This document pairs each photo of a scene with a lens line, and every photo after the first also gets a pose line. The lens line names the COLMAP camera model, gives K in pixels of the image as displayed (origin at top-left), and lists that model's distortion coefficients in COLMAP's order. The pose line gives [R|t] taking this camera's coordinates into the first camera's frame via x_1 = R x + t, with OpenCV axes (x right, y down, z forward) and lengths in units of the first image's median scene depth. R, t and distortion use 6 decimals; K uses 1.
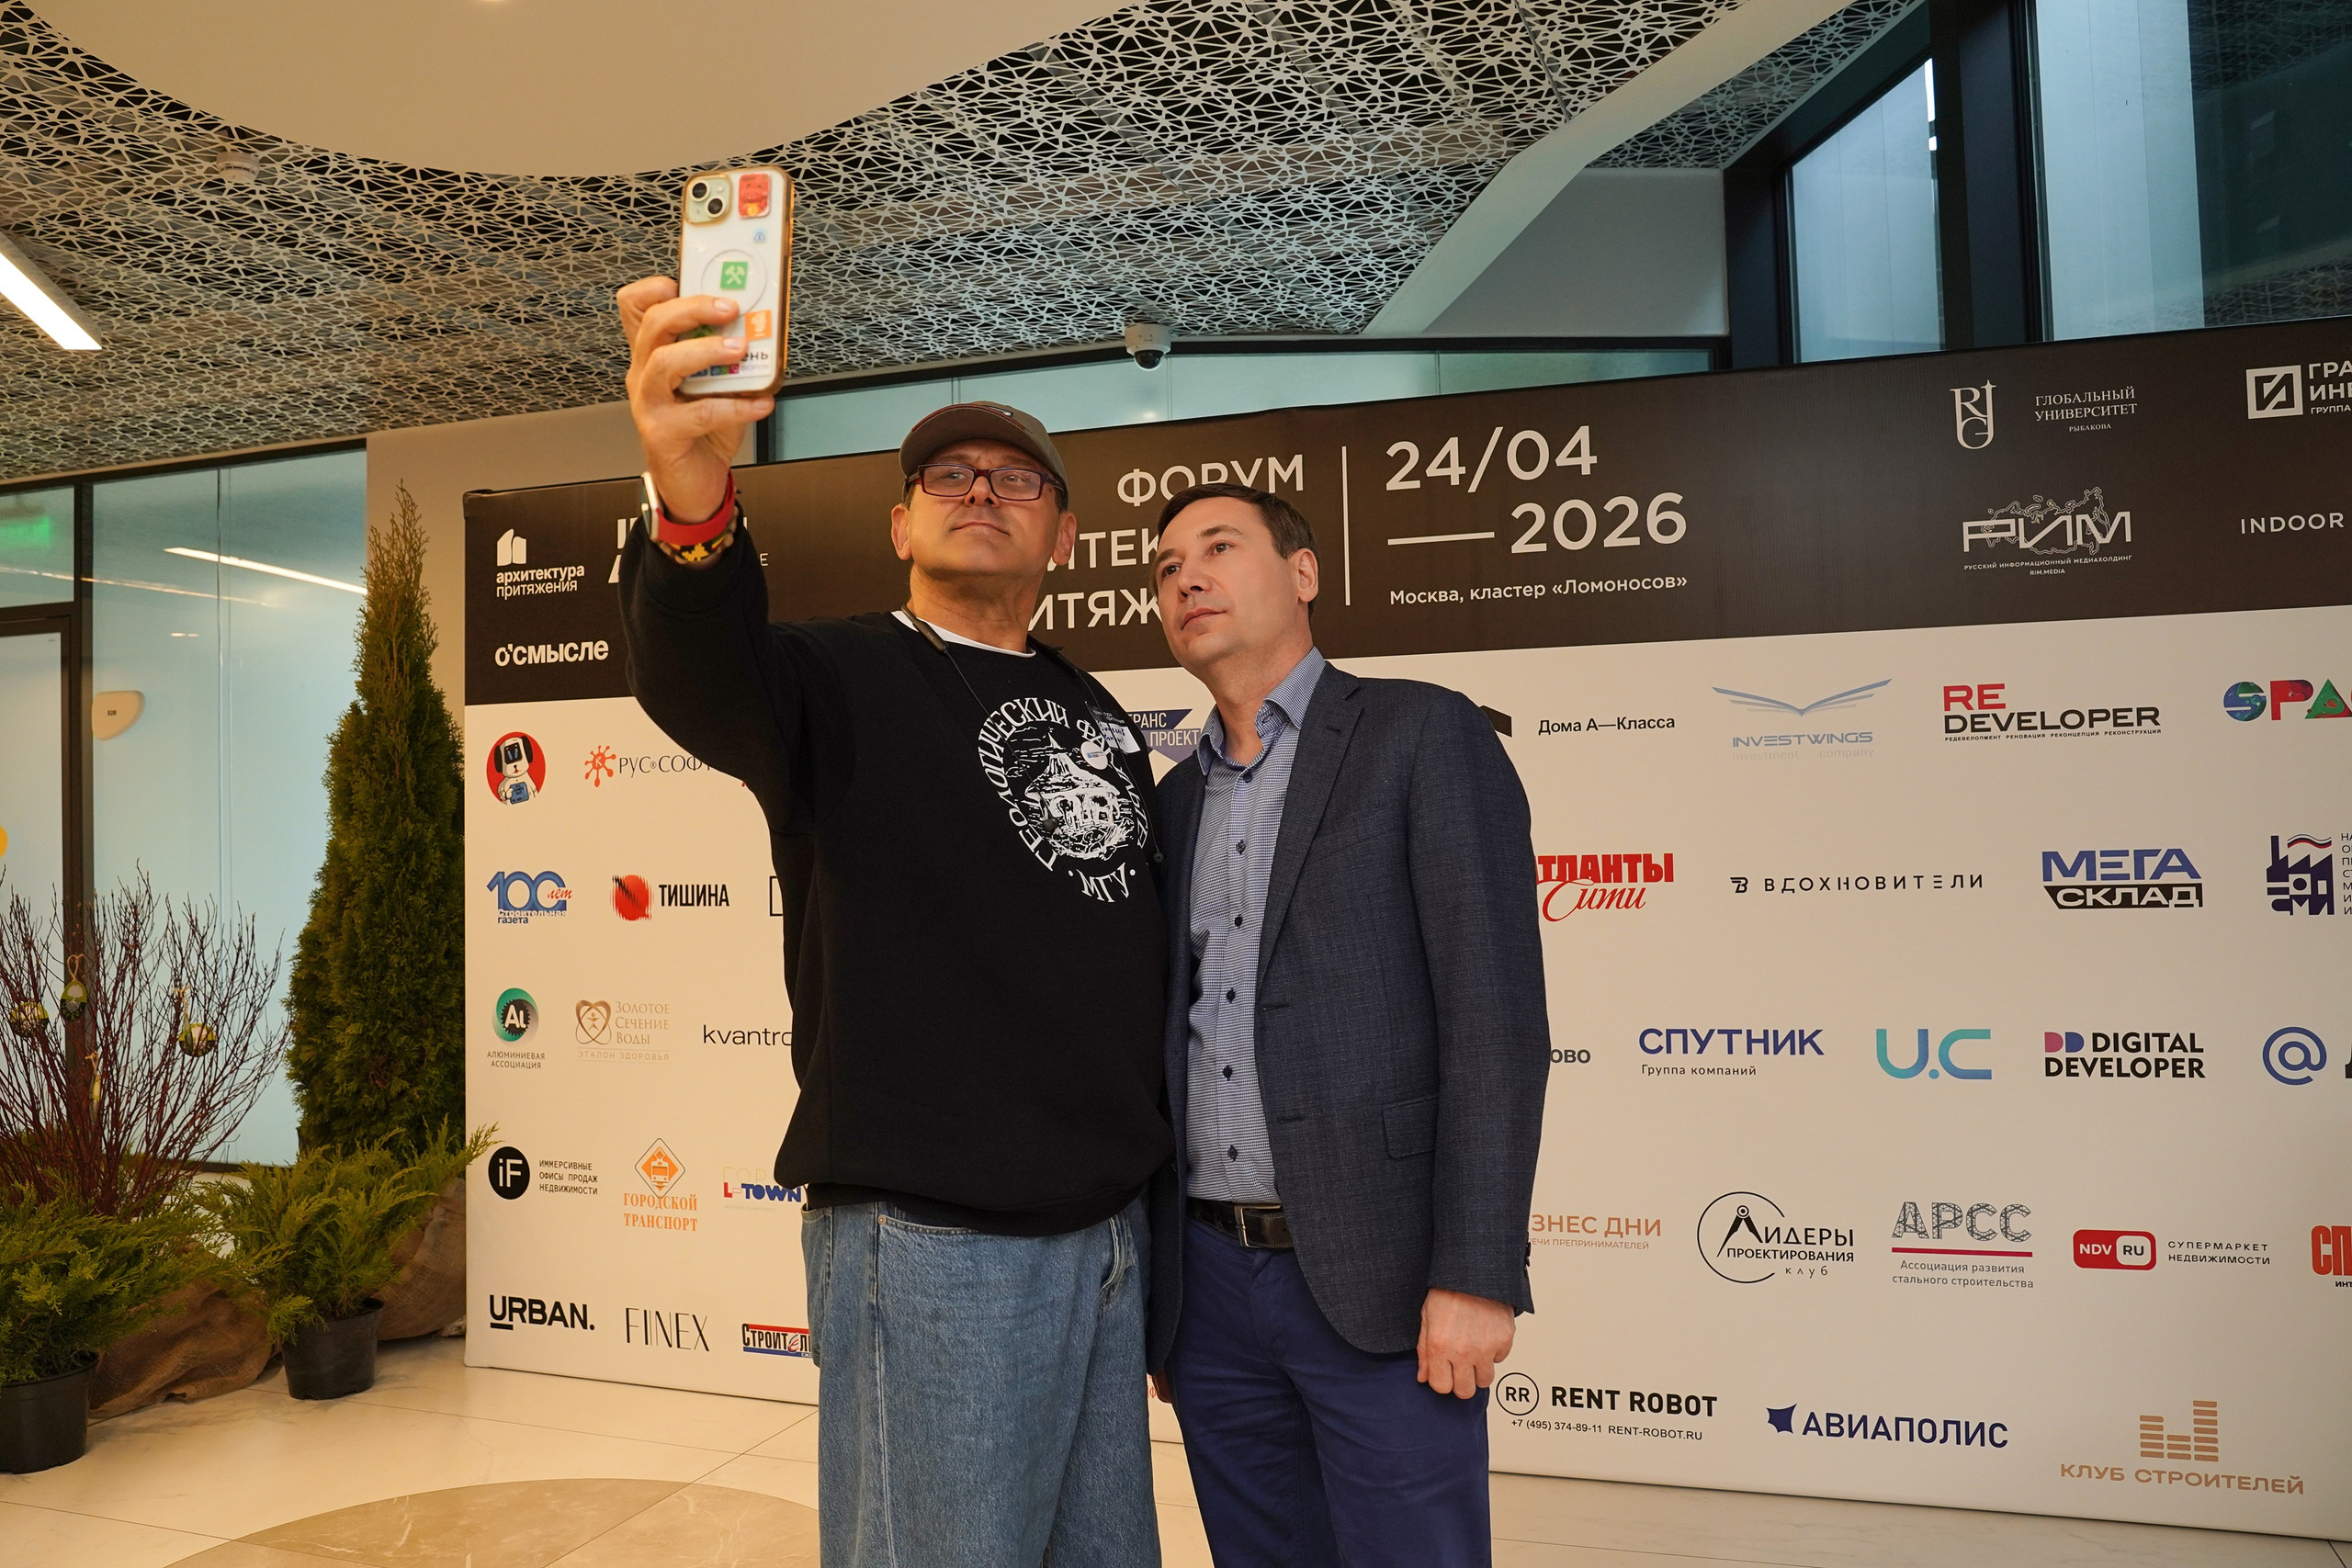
lens RADIAL K [[1898.4, 0, 1166.4], [0, 1898.4, 773.0], [0, 0, 1]] dist [-0.102489, 0.064697]
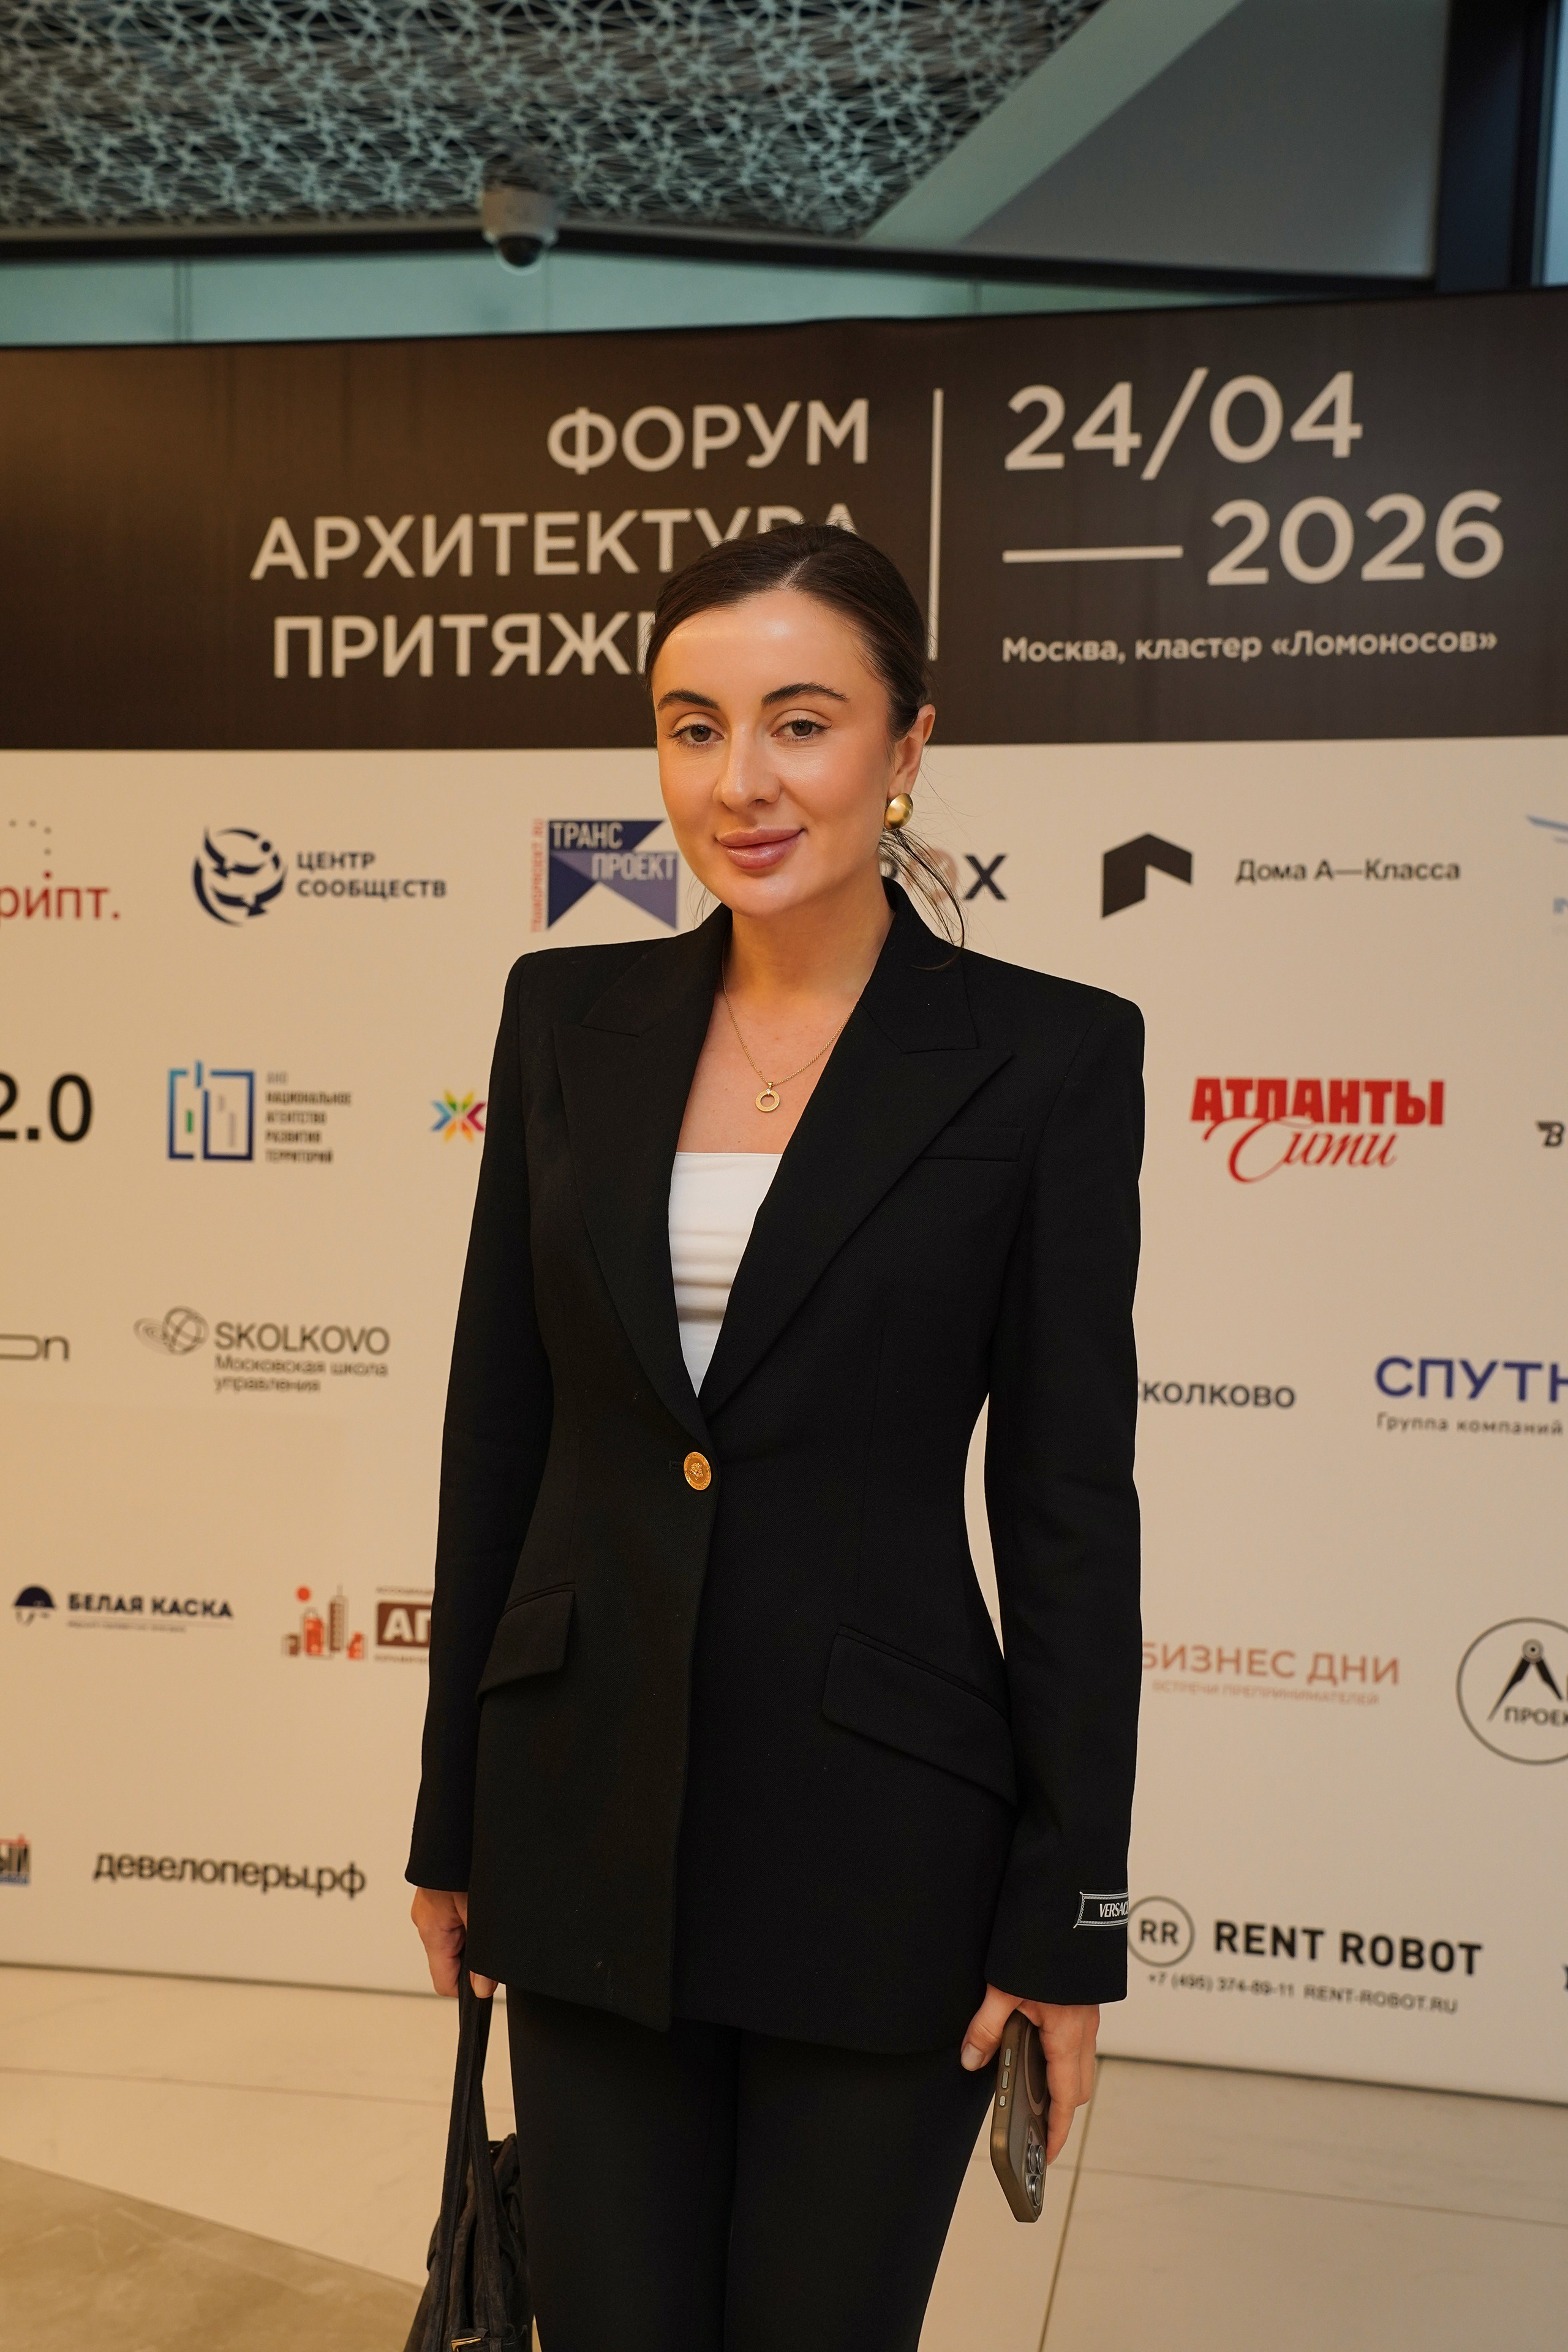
lens RADIAL K [[2734.5, 0, 764.9], [0, 2734.5, 1181.5], [0, 0, 1]] dist [0.141067, 0.000000]
pose [[0.988089, 0.028814, 0.151159, -0.090900], [-0.040371, 0.996444, 0.073953, 0.016843], [-0.148491, -0.079175, 0.985739, 0.121101]]
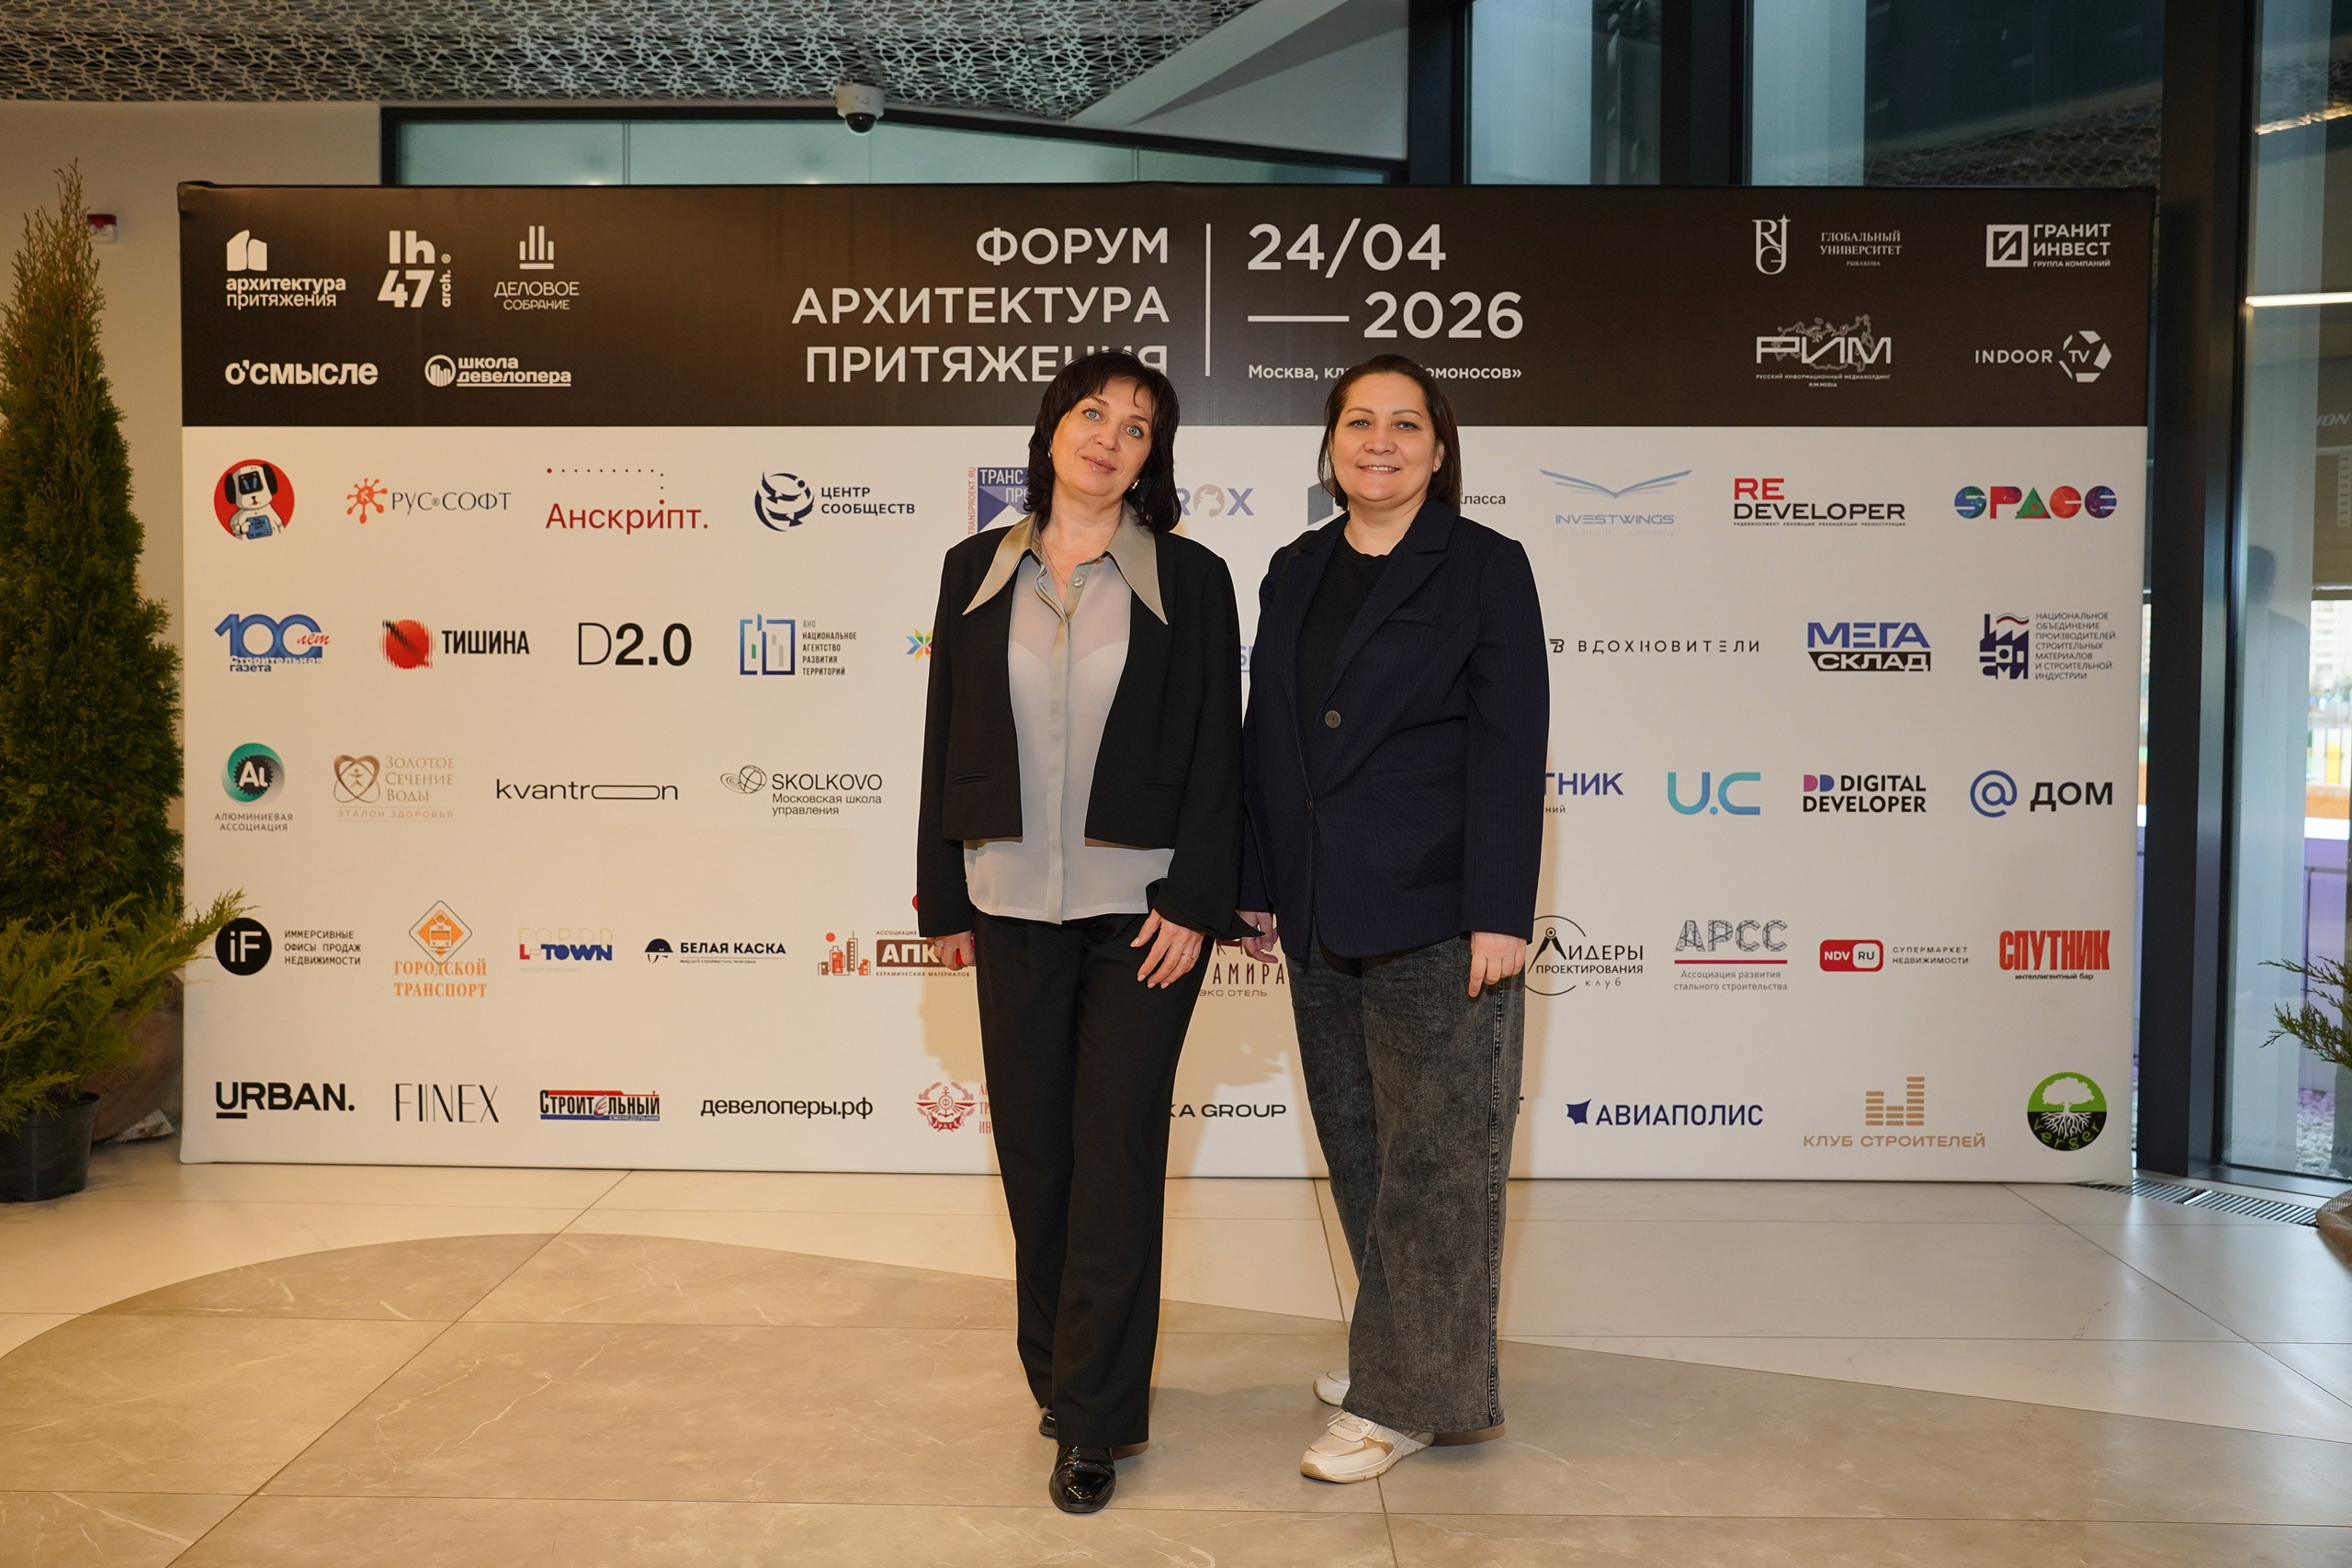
lens RADIAL K [[2086.4, 0, 1173.1], [0, 2086.4, 773.1], [0, 0, 1]] dist [-0.052646, 0.080875]
pose [[0.945120, 0.013087, 0.326460, -0.310697], [-0.034284, 0.997654, 0.059261, 0.066983], [-0.324919, -0.067201, 0.943351, -0.110046]]
